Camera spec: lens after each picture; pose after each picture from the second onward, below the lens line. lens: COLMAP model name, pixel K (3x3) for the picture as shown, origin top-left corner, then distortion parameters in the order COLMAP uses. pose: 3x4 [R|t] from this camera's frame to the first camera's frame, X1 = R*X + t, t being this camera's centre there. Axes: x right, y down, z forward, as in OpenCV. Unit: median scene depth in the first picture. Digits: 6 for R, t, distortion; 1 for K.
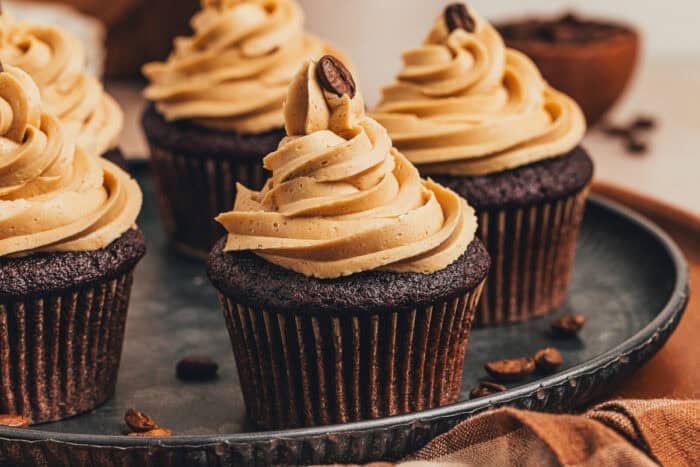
lens RADIAL K [[2540.2, 0, 350.0], [0, 2540.2, 233.5], [0, 0, 1]] dist [-0.093812, 0.599488]
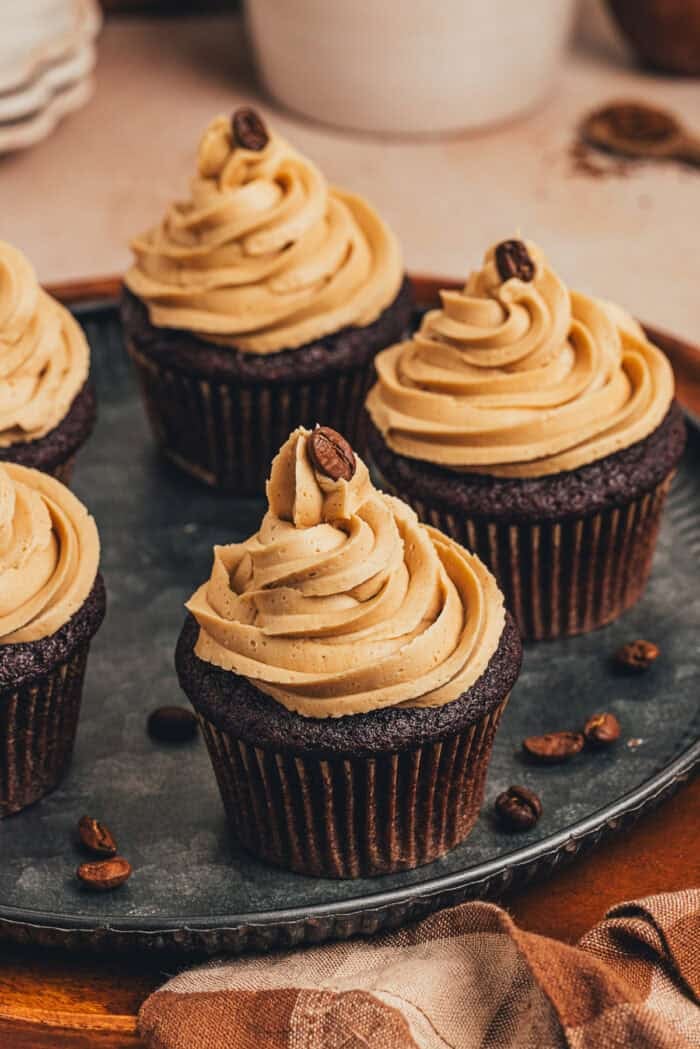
lens RADIAL K [[3806.6, 0, 350.0], [0, 3806.6, 524.5], [0, 0, 1]] dist [-0.093812, 0.599488]
pose [[0.998041, 0.026216, -0.056806, 0.070898], [-0.010112, 0.963630, 0.267050, -0.369042], [0.061741, -0.265953, 0.962007, -0.173771]]
